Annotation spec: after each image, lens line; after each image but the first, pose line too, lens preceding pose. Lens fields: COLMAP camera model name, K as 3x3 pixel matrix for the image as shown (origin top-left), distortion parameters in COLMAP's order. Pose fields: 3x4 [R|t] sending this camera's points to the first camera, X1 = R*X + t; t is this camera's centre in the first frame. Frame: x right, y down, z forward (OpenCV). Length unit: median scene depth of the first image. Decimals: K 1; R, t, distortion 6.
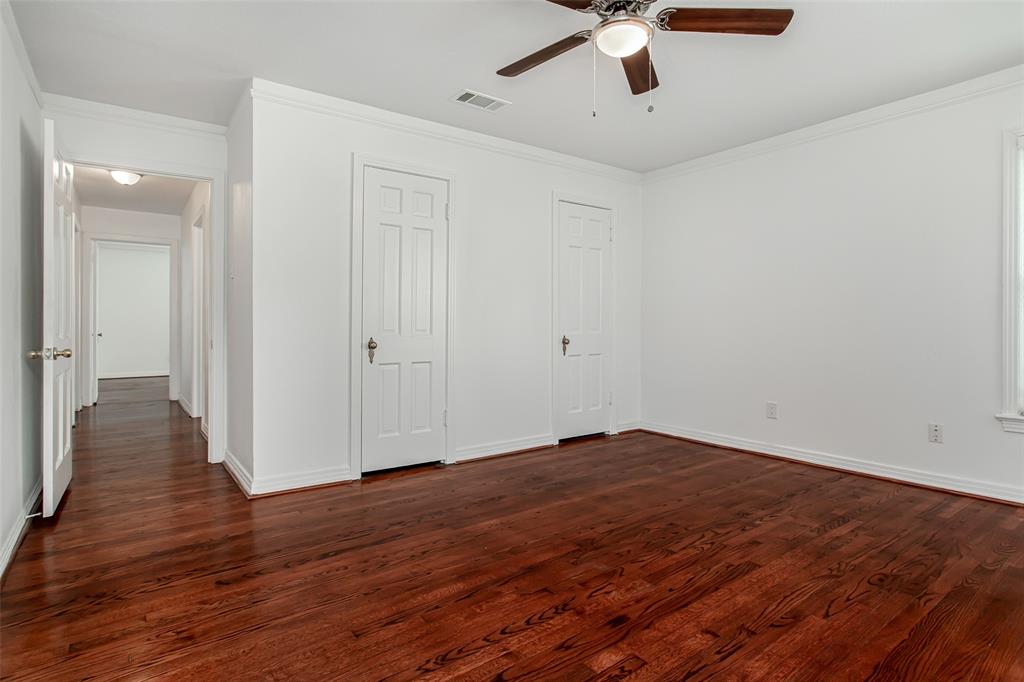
lens RADIAL K [[513.7, 0, 514.9], [0, 513.7, 331.7], [0, 0, 1]] dist [-0.017601, 0.008233]
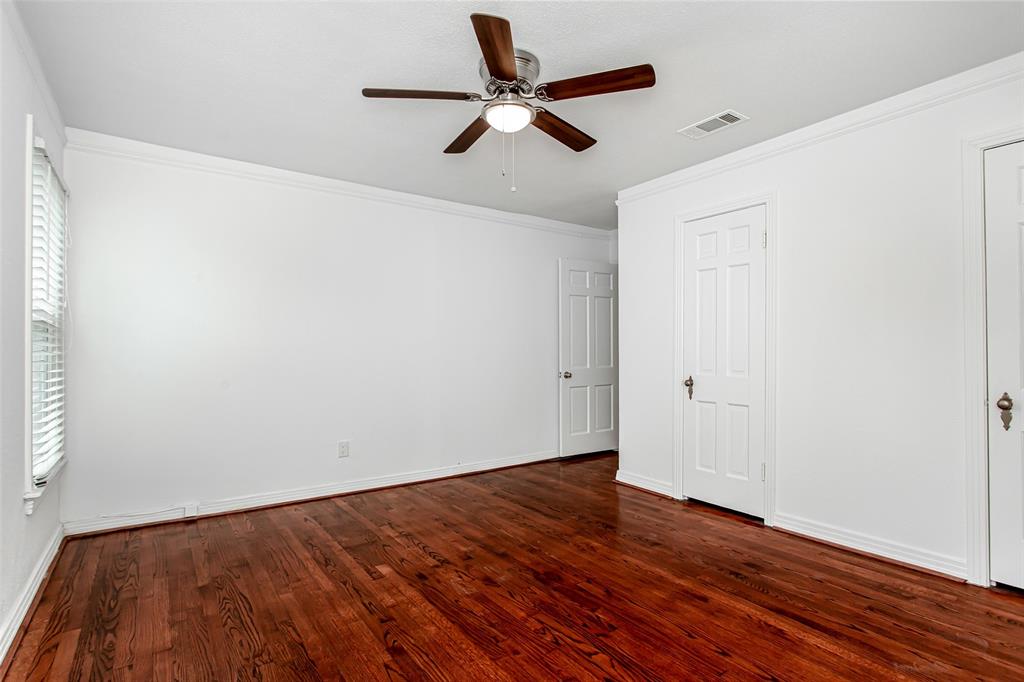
lens RADIAL K [[513.7, 0, 514.8], [0, 513.7, 346.1], [0, 0, 1]] dist [-0.017601, 0.008233]
pose [[-0.015419, -0.009686, -0.999834, 1.131197], [-0.013378, 0.999866, -0.009480, -0.049233], [0.999792, 0.013229, -0.015547, 0.878192]]
